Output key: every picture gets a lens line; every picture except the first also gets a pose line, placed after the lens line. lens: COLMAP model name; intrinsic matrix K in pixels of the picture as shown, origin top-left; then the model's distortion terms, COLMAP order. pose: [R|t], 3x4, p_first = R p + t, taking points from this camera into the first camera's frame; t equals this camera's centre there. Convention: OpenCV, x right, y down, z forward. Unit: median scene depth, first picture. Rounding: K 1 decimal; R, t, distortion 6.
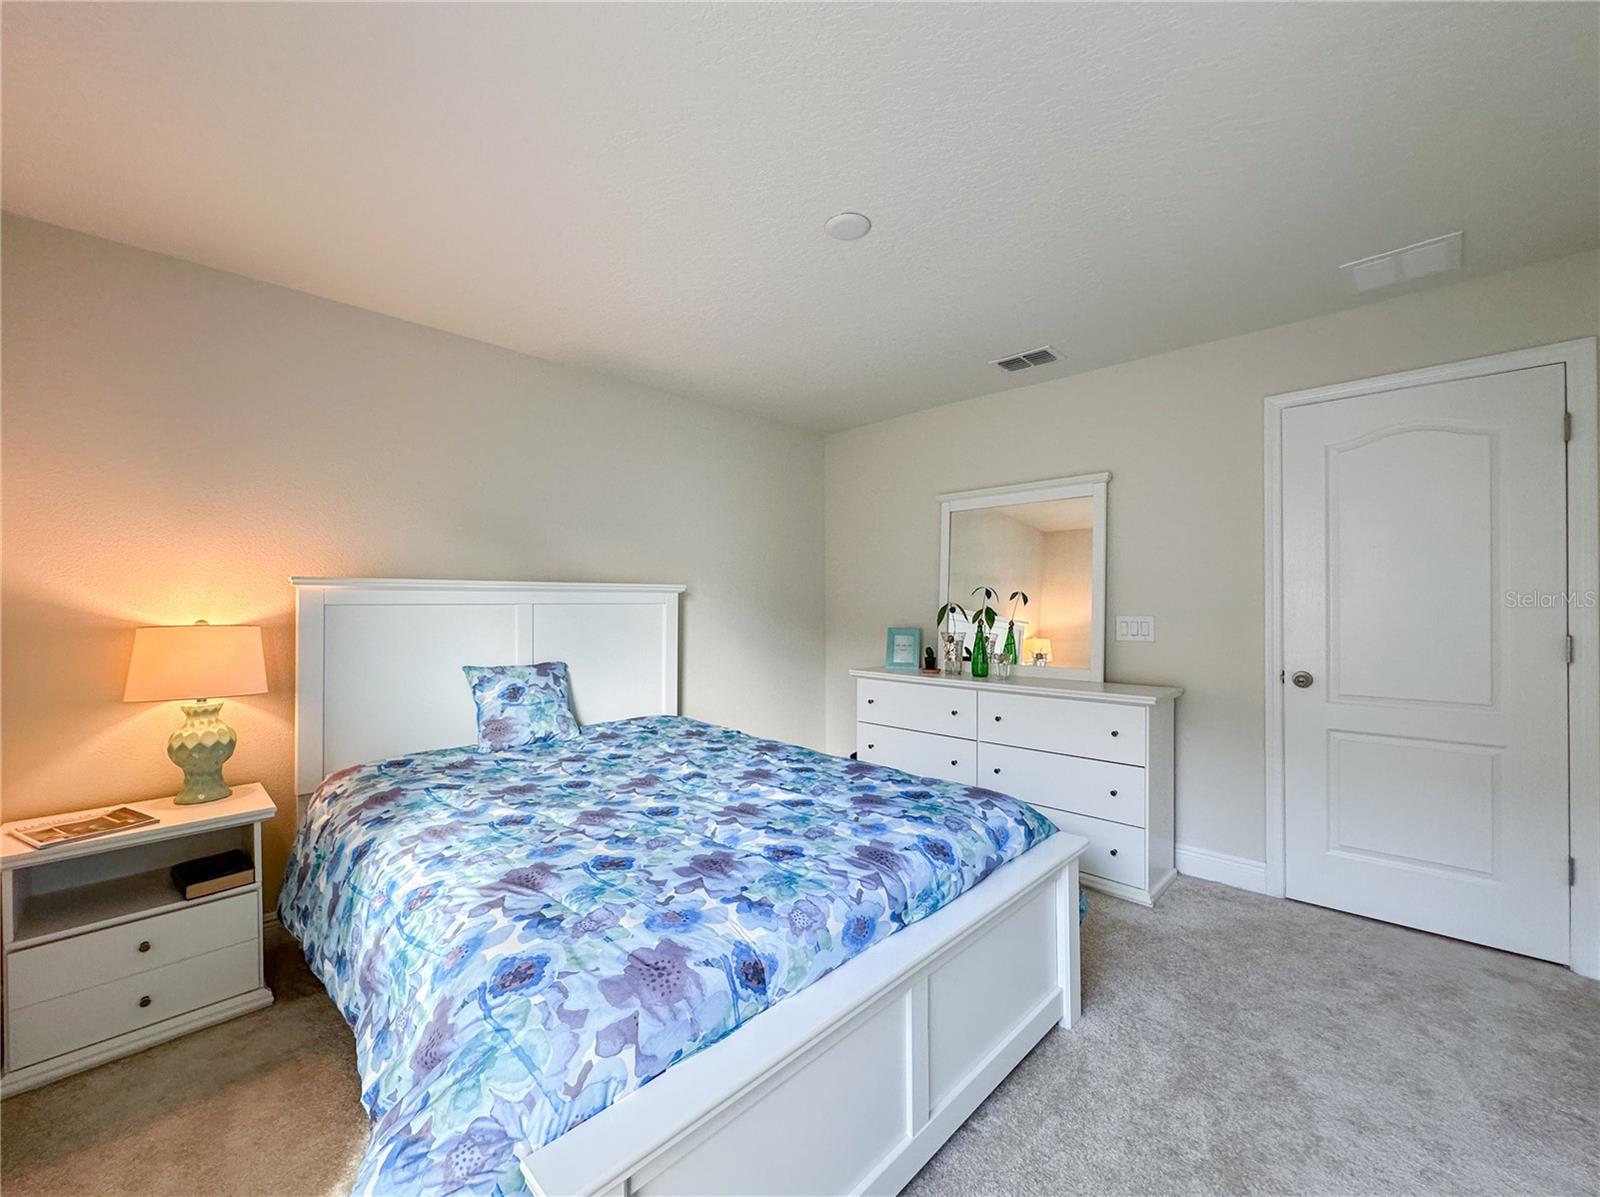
lens RADIAL K [[642.3, 0, 800.0], [0, 642.3, 598.4], [0, 0, 1]] dist [-0.004235, -0.000070]
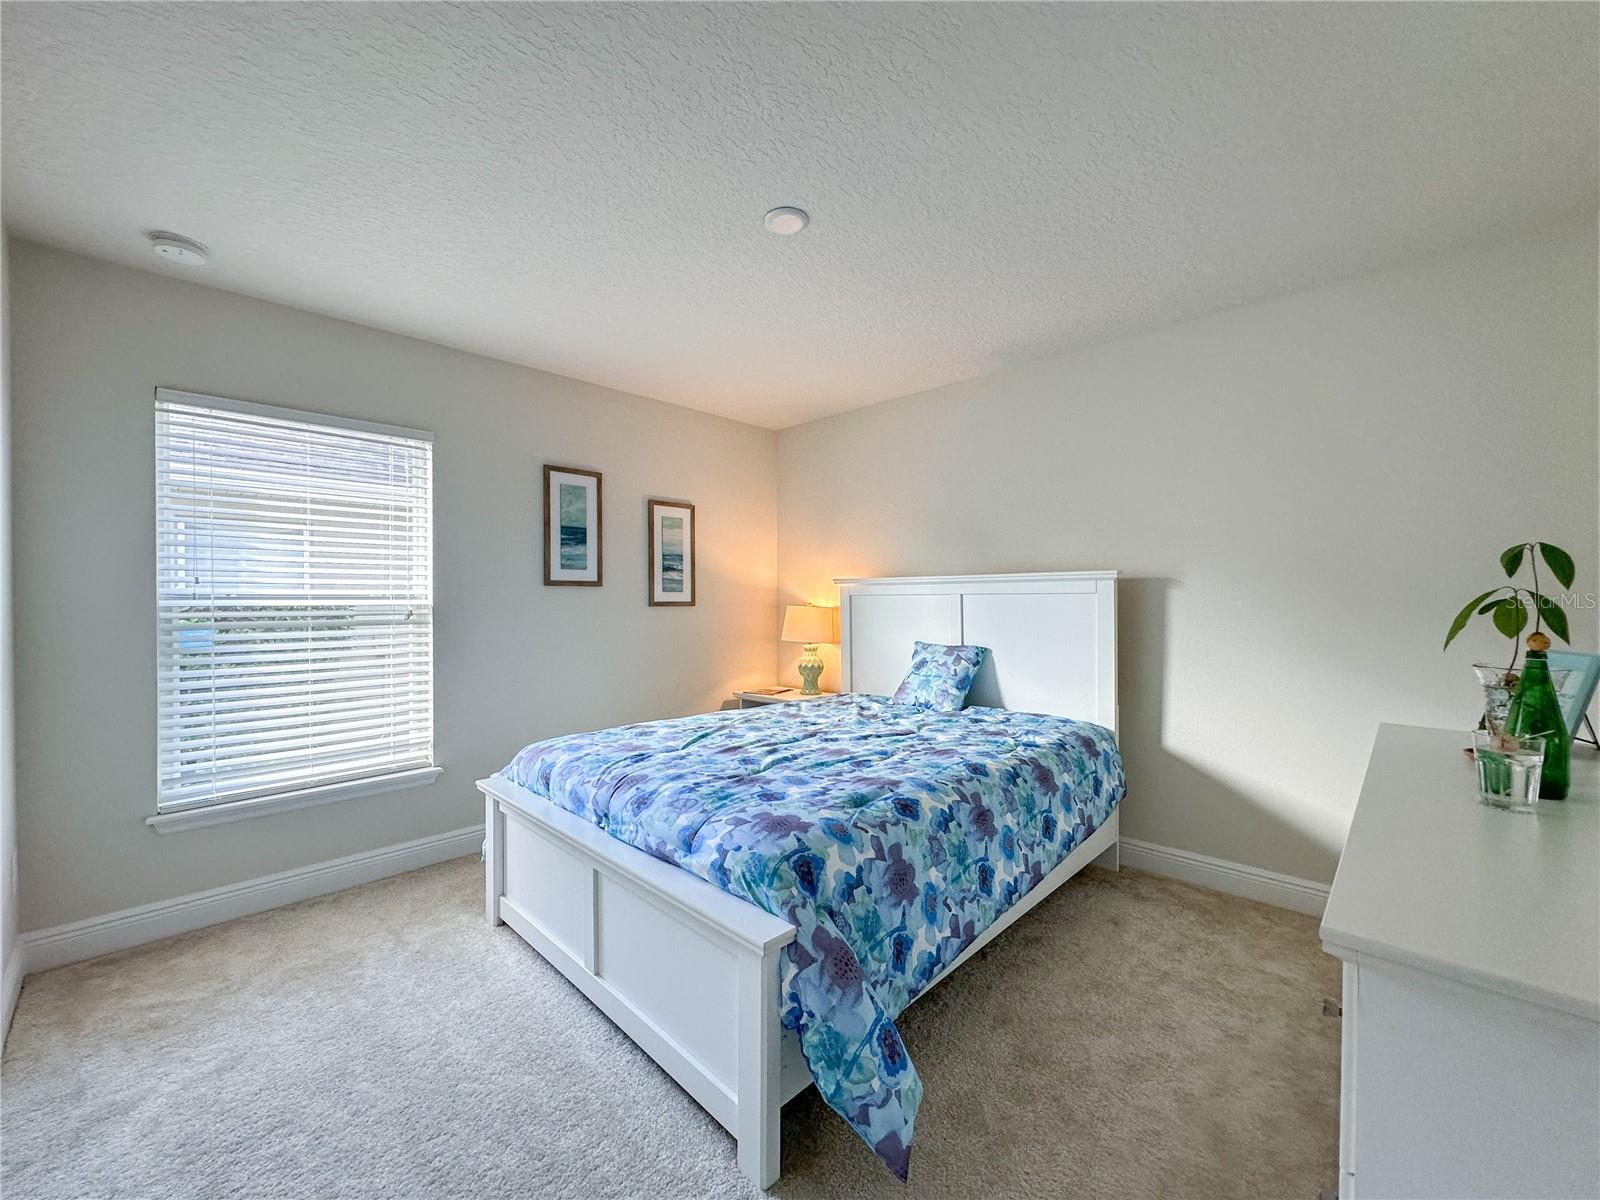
lens RADIAL K [[642.3, 0, 799.9], [0, 642.3, 603.8], [0, 0, 1]] dist [-0.004235, -0.000070]
pose [[-0.003548, 0.012504, -0.999916, 1.124321], [0.010474, 0.999867, 0.012467, 0.012129], [0.999939, -0.010429, -0.003679, 1.050933]]
